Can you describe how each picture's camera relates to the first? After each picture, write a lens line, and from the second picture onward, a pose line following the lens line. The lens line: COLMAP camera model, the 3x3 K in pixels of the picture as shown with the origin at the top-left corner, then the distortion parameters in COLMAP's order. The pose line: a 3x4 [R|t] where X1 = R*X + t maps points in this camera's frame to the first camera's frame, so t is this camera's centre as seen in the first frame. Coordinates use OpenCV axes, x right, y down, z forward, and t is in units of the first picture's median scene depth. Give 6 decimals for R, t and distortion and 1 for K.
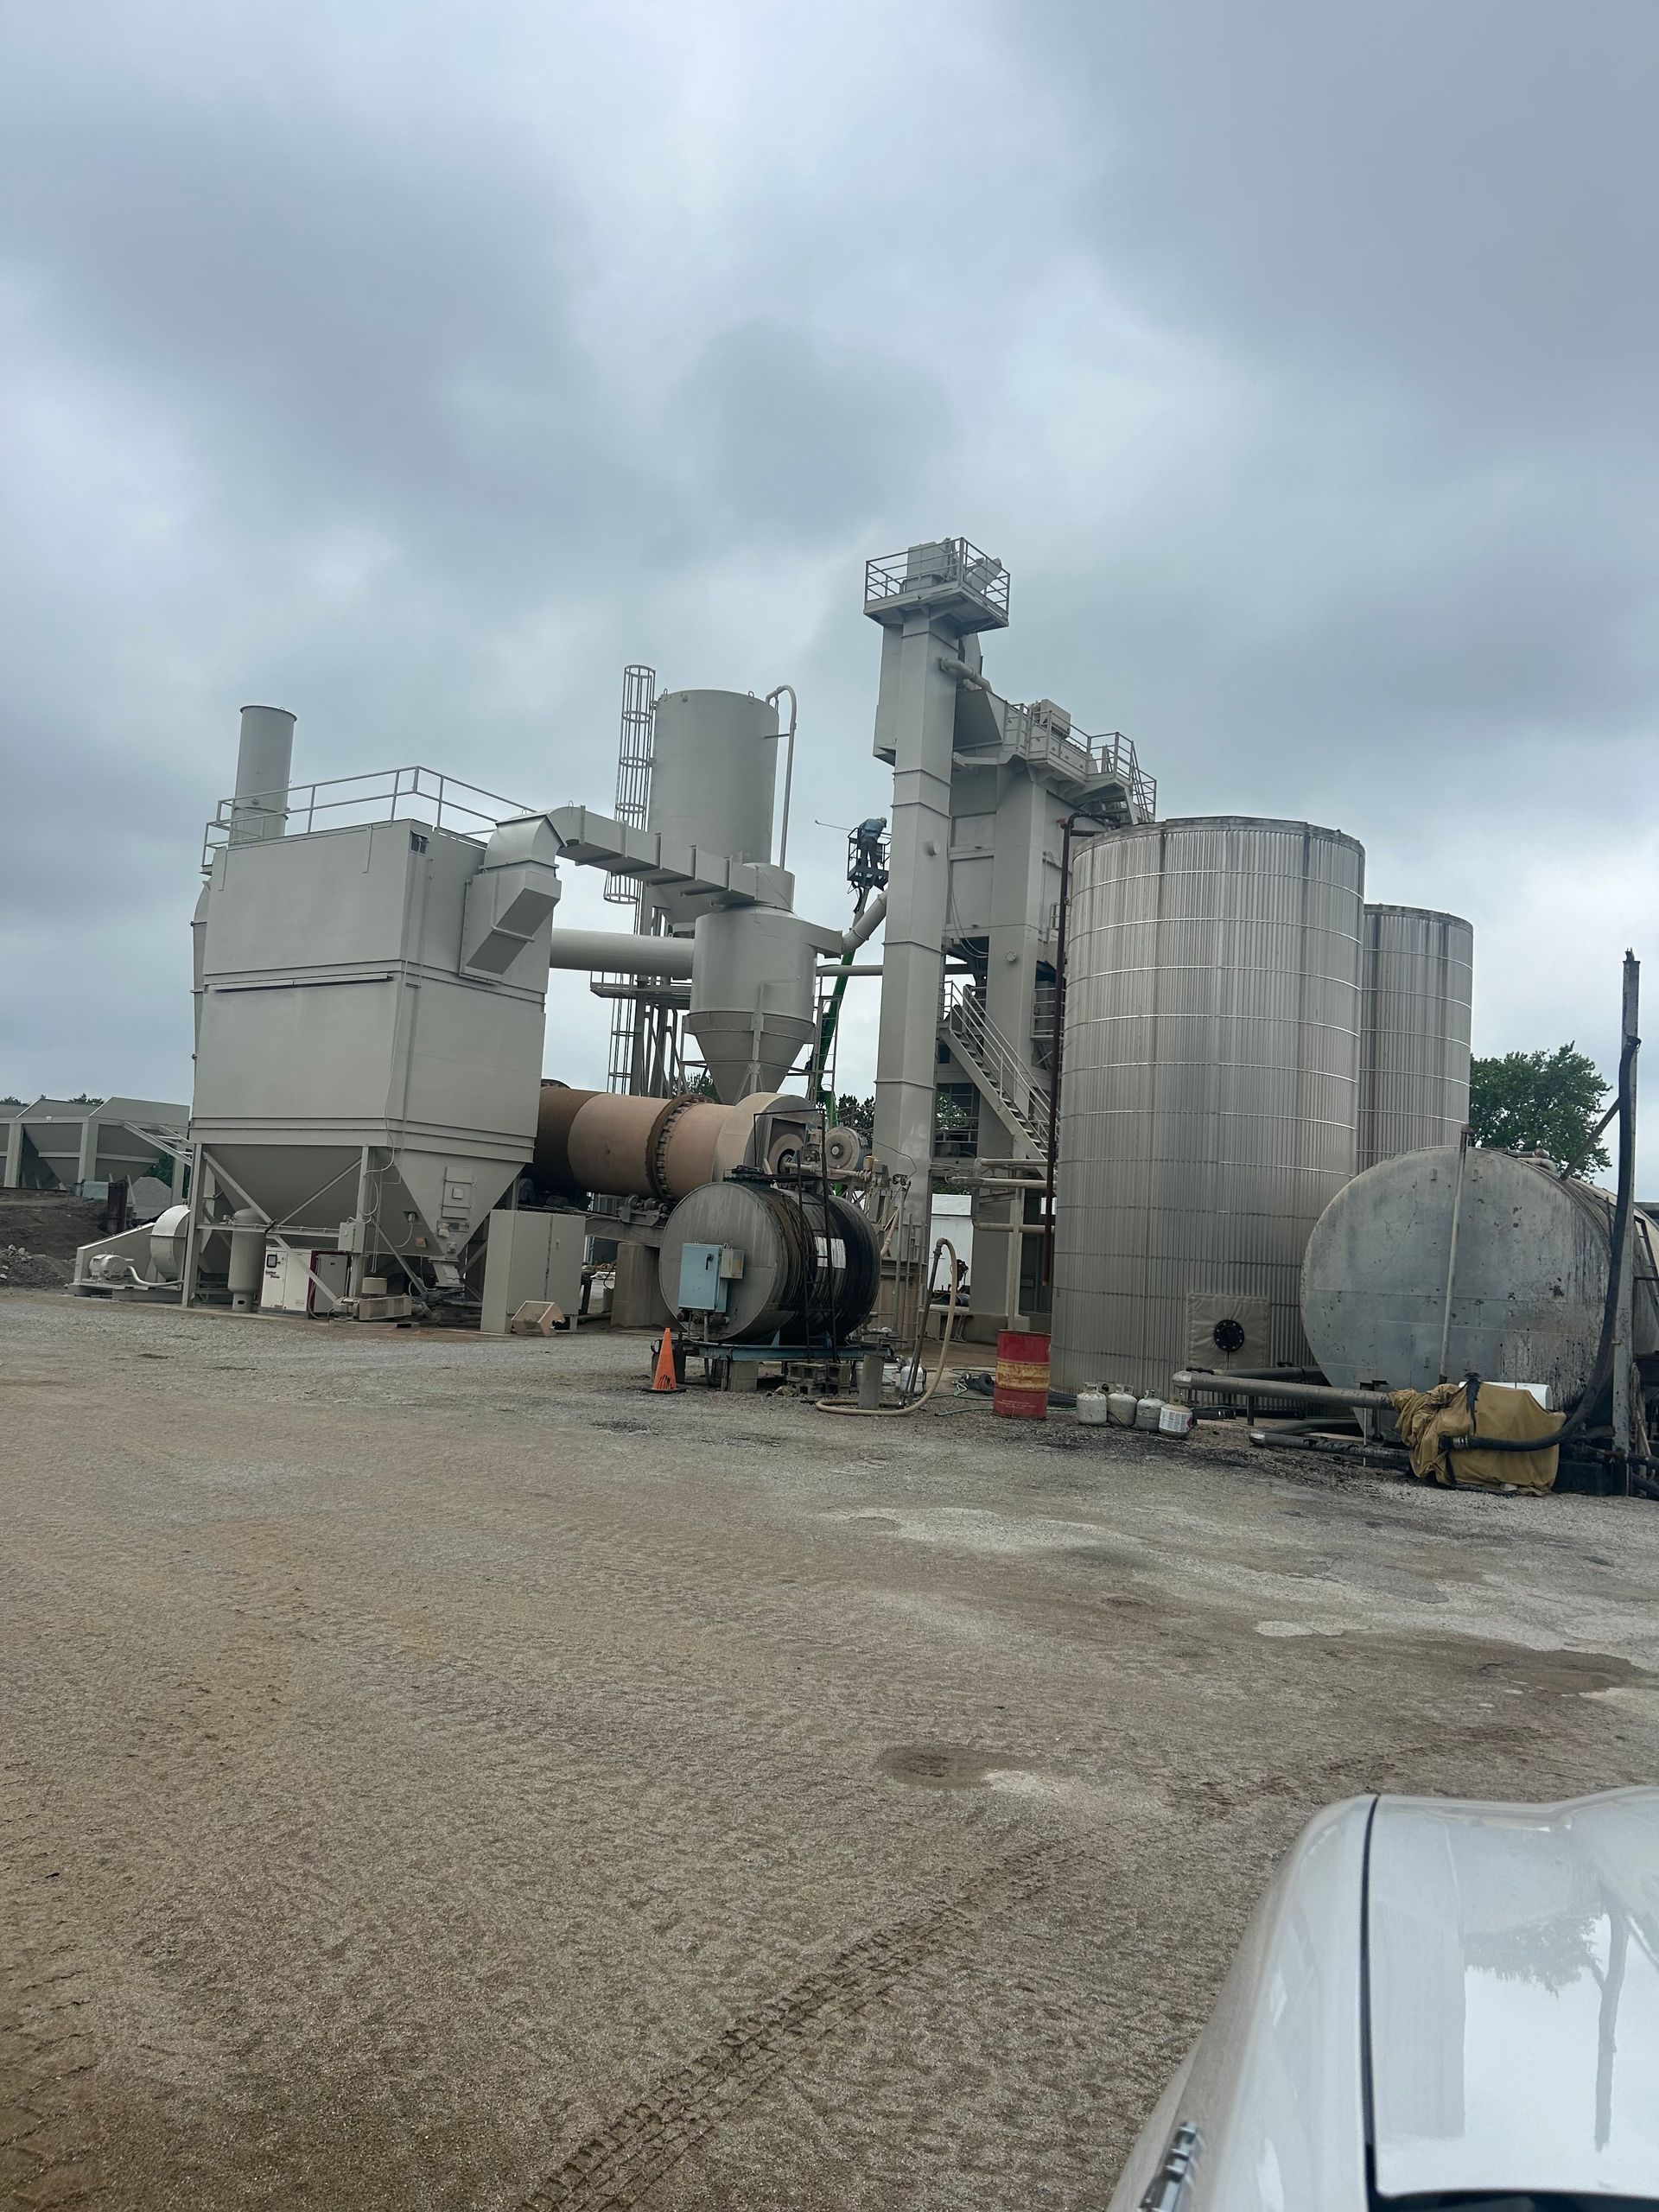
lens RADIAL K [[1782.5, 0, 829.5], [0, 1782.5, 1106.0], [0, 0, 1]] dist [-0.044811, 0.004802]
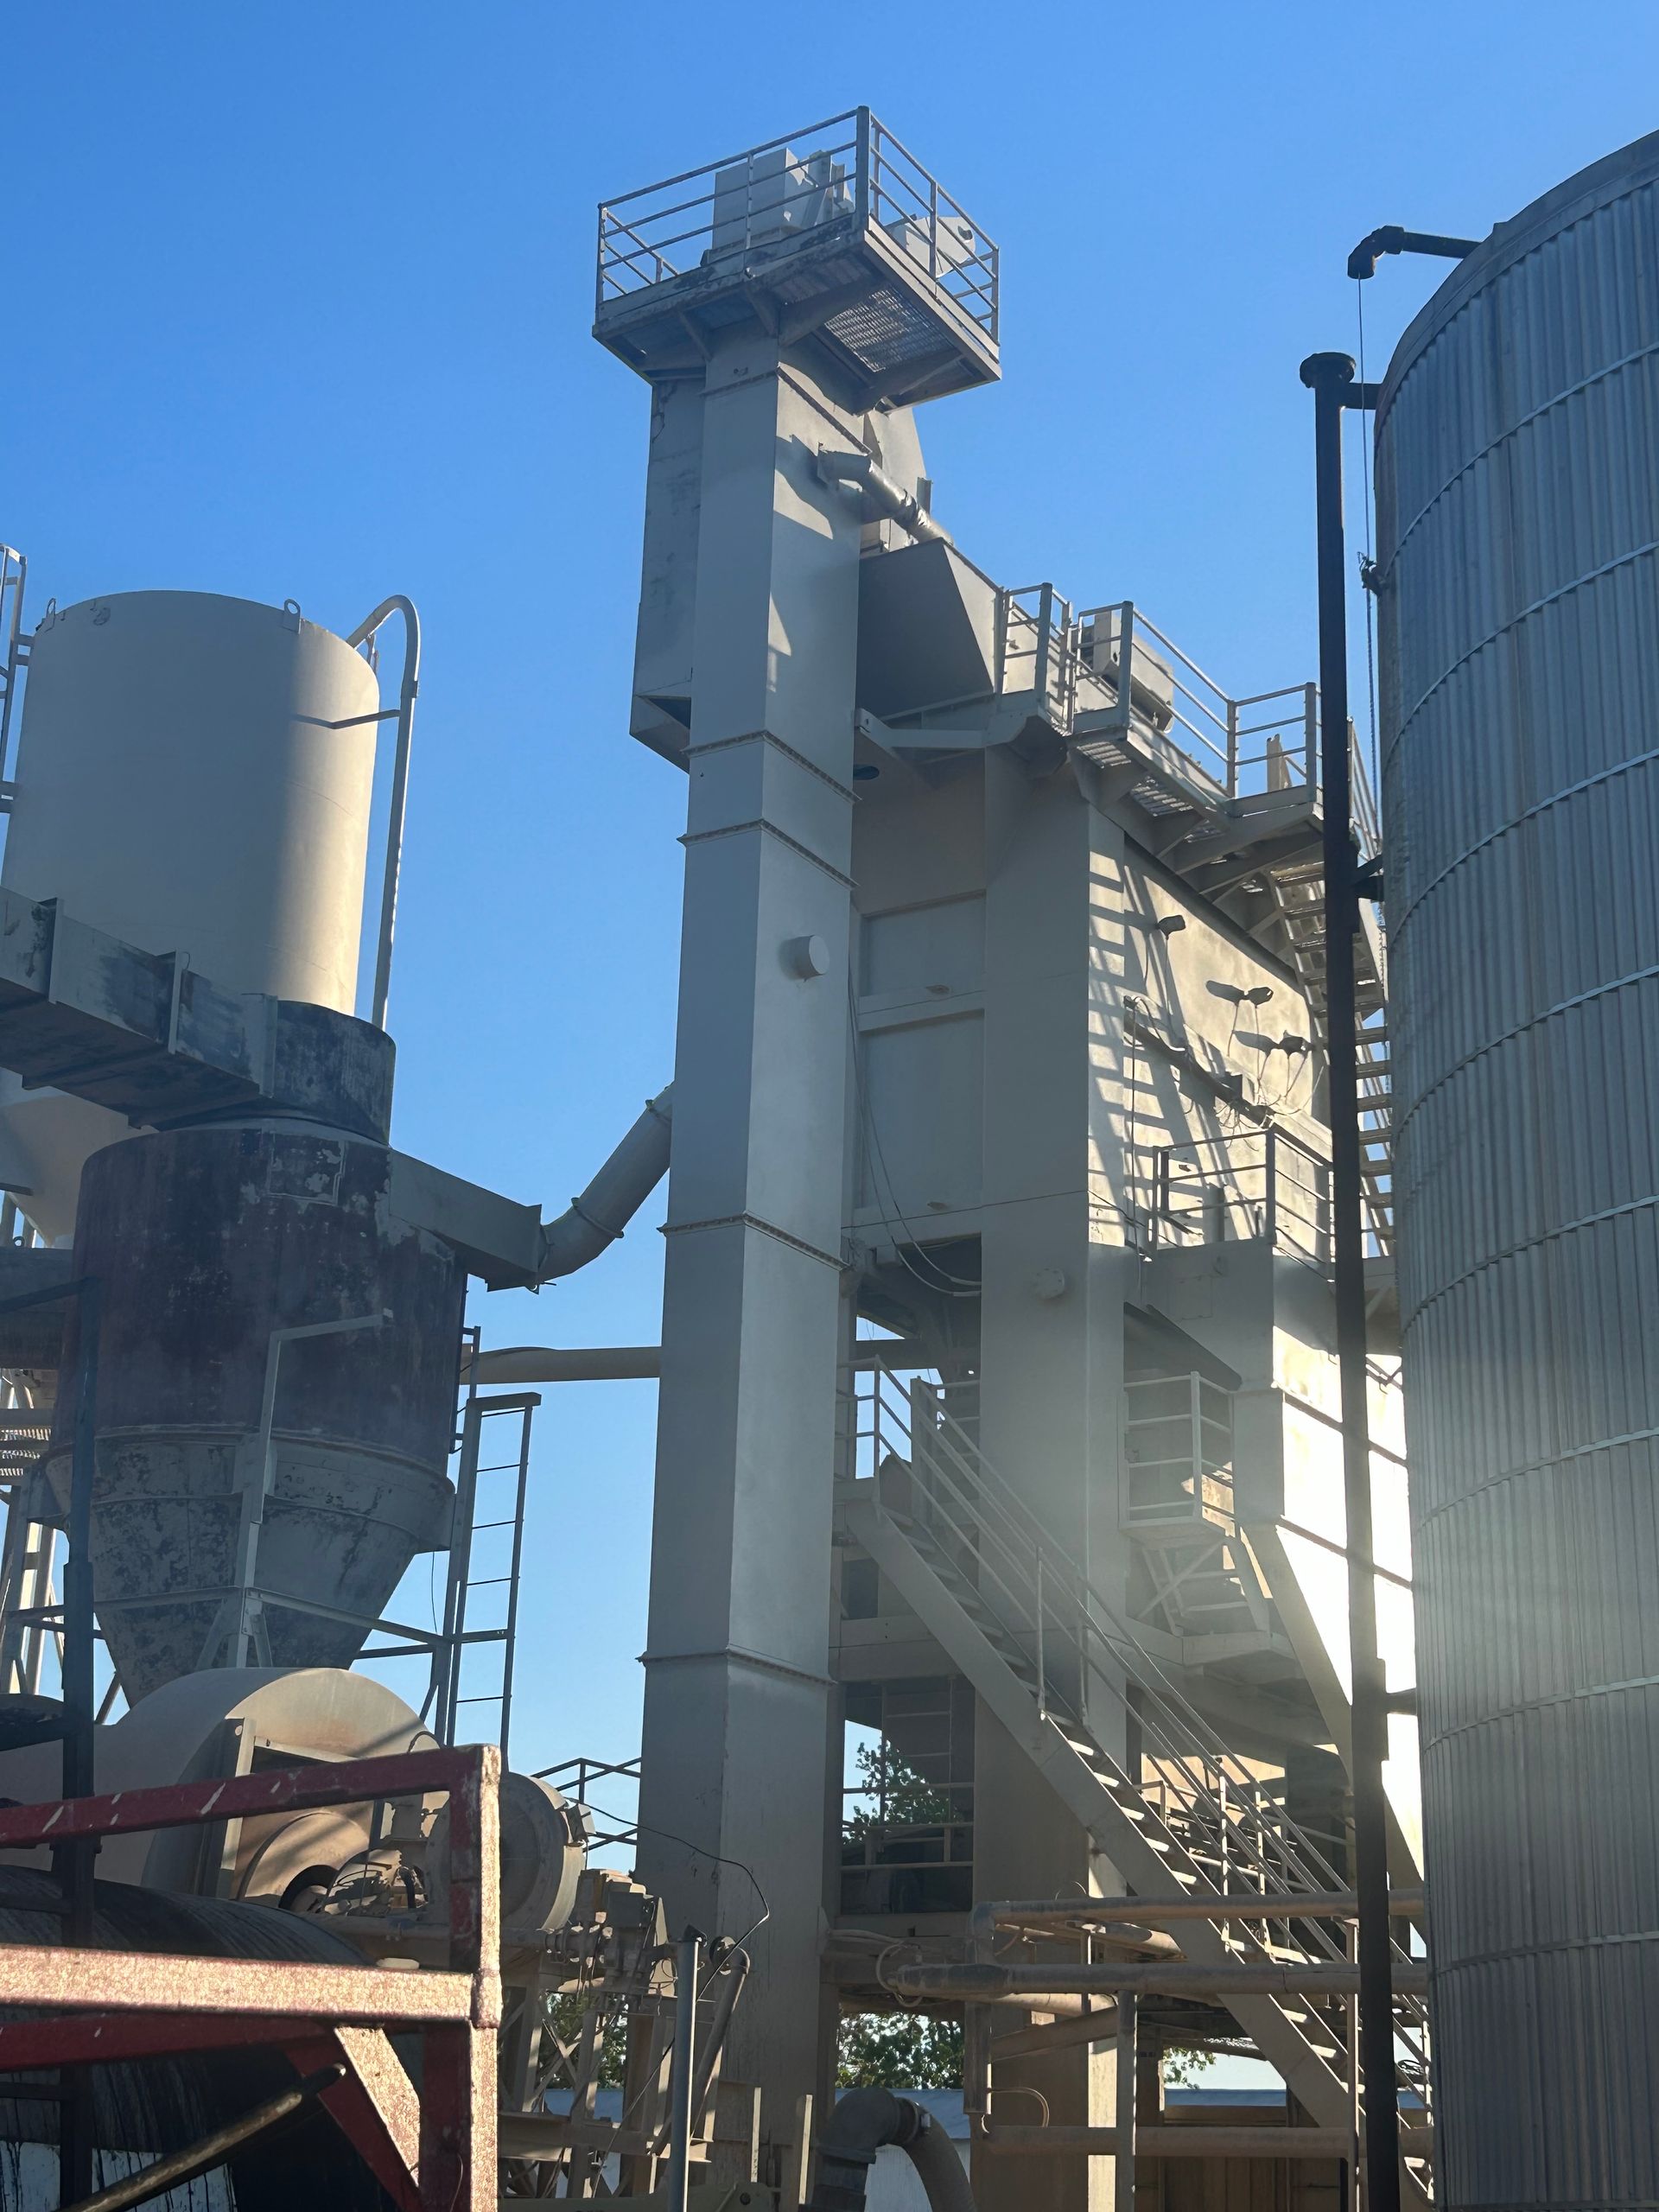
lens RADIAL K [[3219.1, 0, 829.5], [0, 3219.1, 1106.0], [0, 0, 1]] dist [0.248813, -1.064102]
pose [[0.998190, -0.018827, 0.057114, 0.026059], [0.032199, 0.969447, -0.243179, 0.030177], [-0.050791, 0.244578, 0.968299, 0.399468]]
